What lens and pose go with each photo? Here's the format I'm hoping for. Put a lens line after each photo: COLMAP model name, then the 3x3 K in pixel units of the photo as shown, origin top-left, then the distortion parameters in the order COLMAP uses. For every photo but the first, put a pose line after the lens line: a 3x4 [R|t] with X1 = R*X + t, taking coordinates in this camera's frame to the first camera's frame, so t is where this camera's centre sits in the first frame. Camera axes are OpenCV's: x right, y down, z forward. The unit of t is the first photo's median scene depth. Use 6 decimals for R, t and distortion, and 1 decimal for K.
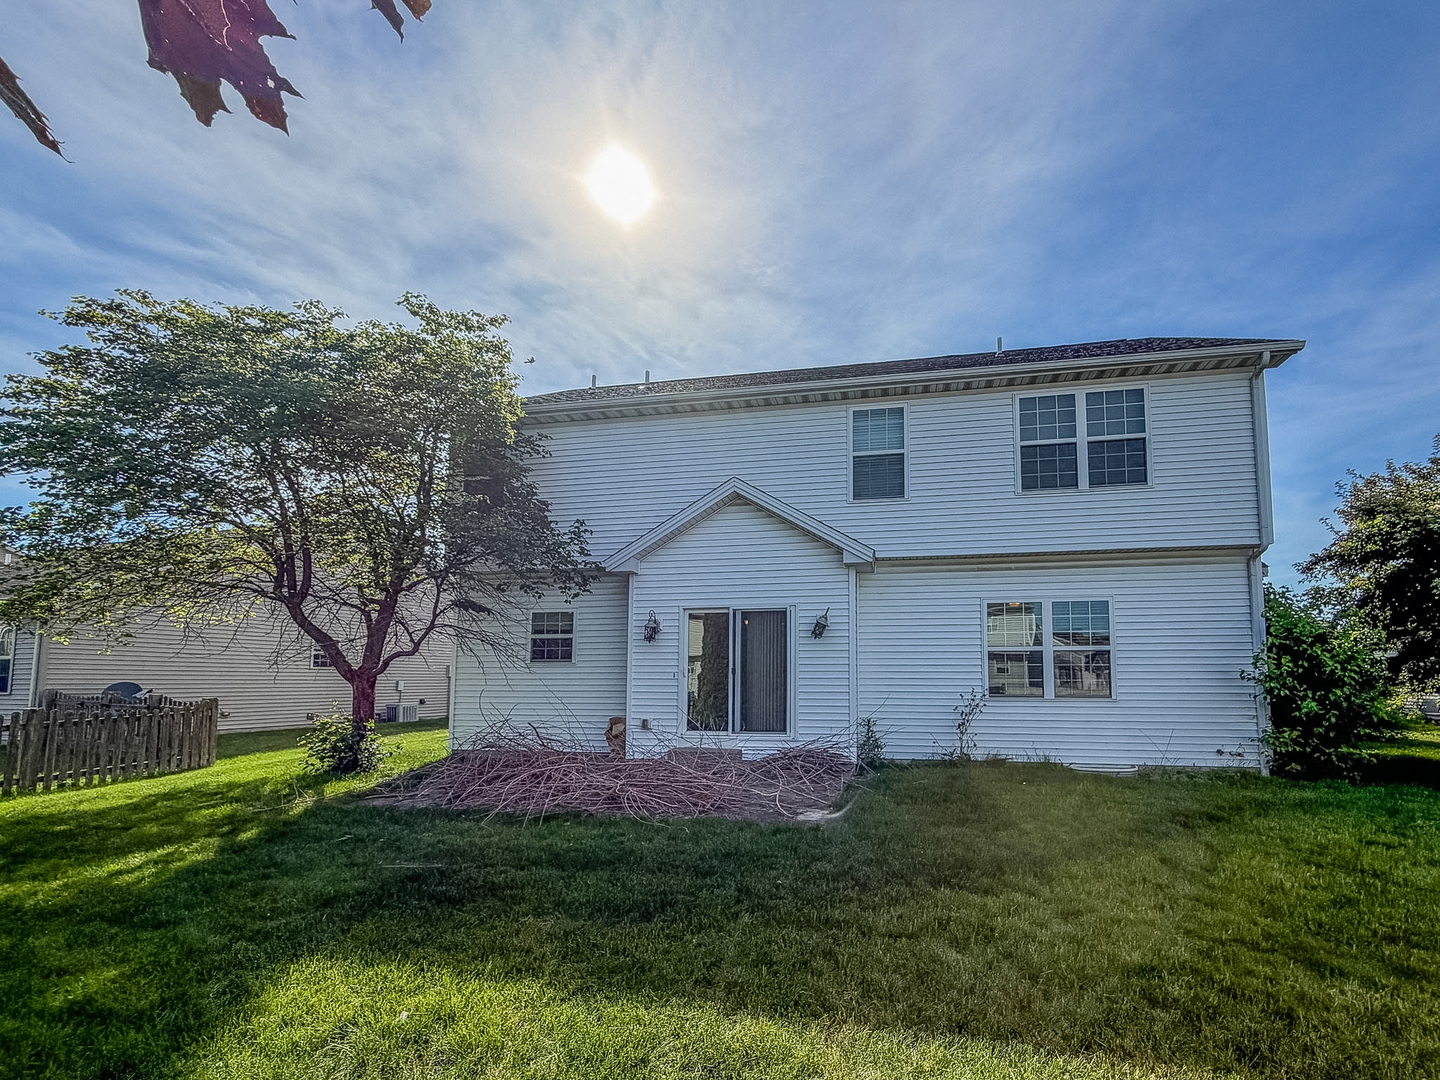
lens RADIAL K [[609.4, 0, 758.1], [0, 609.4, 625.3], [0, 0, 1]] dist [0.000014, 0.000642]
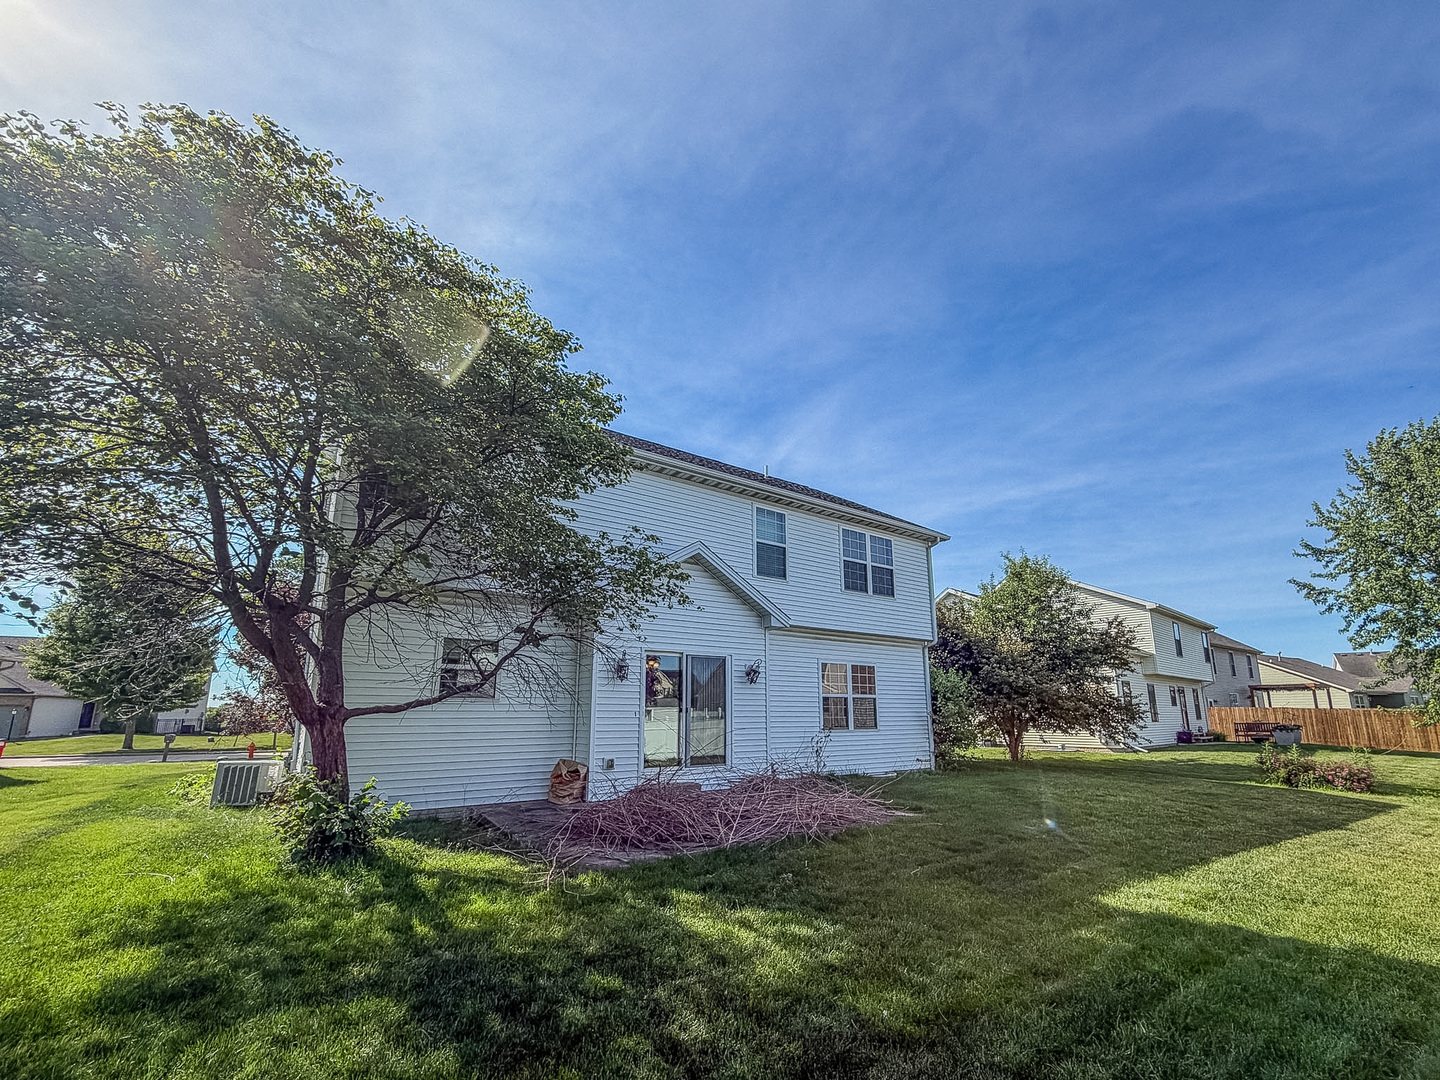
lens RADIAL K [[609.4, 0, 725.5], [0, 609.4, 574.2], [0, 0, 1]] dist [0.000014, 0.000642]
pose [[0.691931, 0.161009, 0.703781, -0.806259], [-0.063616, 0.984620, -0.162713, 0.006514], [-0.719156, 0.067814, 0.691532, 0.160163]]
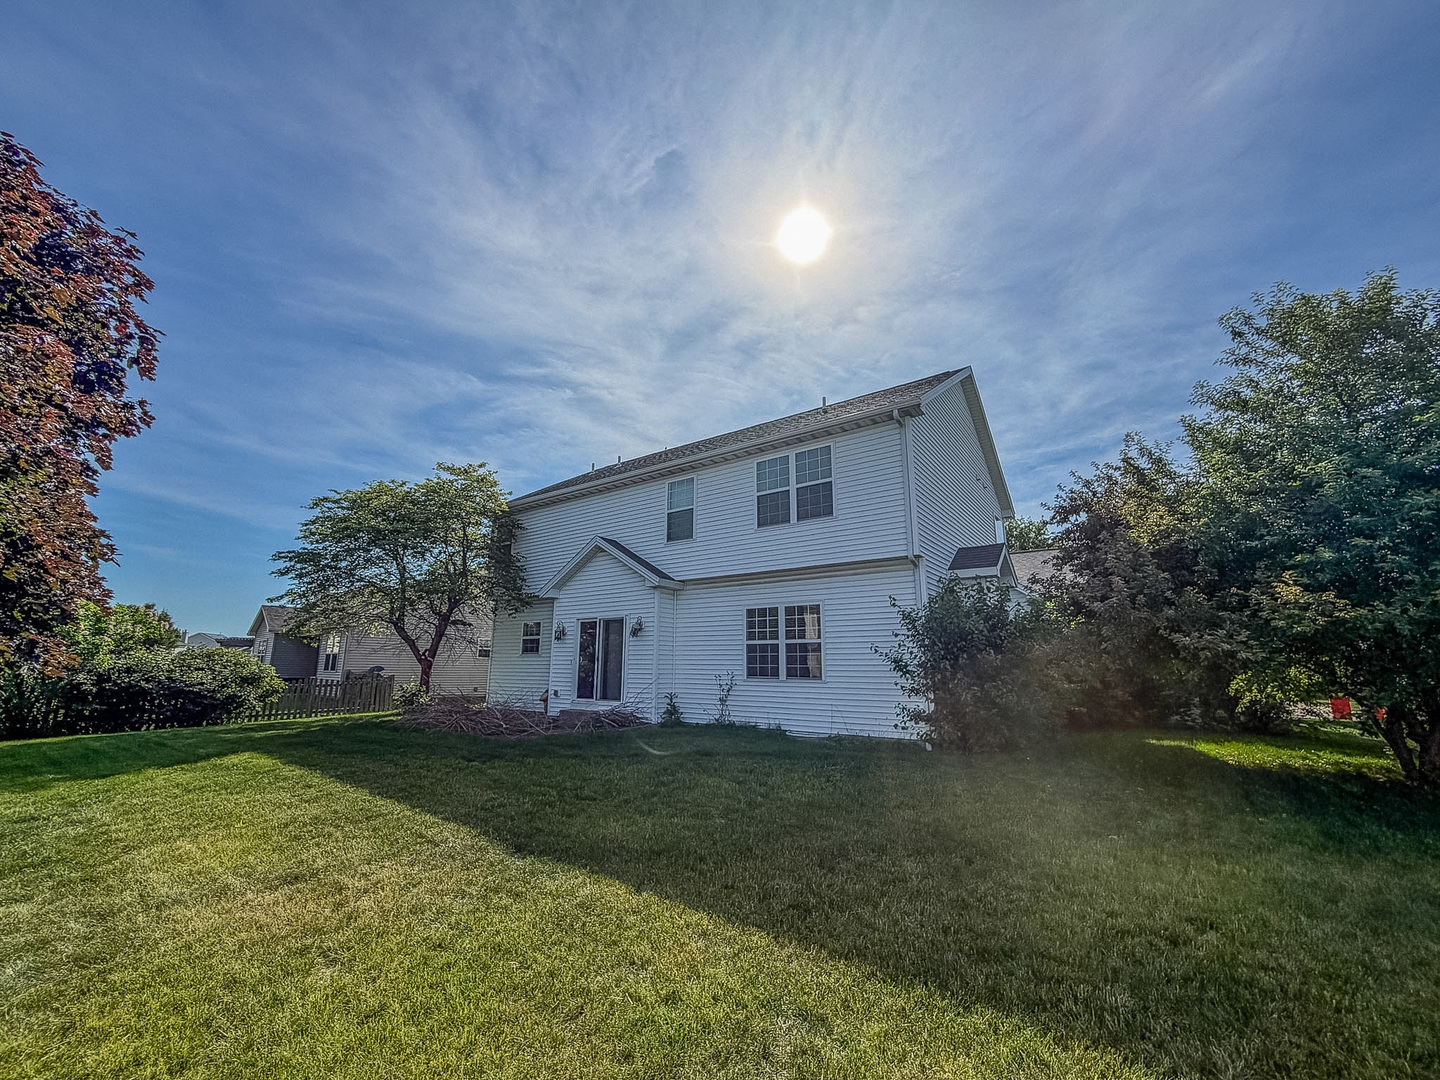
lens RADIAL K [[570.3, 0, 724.3], [0, 570.3, 531.3], [0, 0, 1]] dist [-0.003472, 0.000038]
pose [[0.905882, -0.094498, -0.412854, 0.869721], [0.032918, 0.987552, -0.153812, -0.012494], [0.422250, 0.125745, 0.897715, -0.203383]]
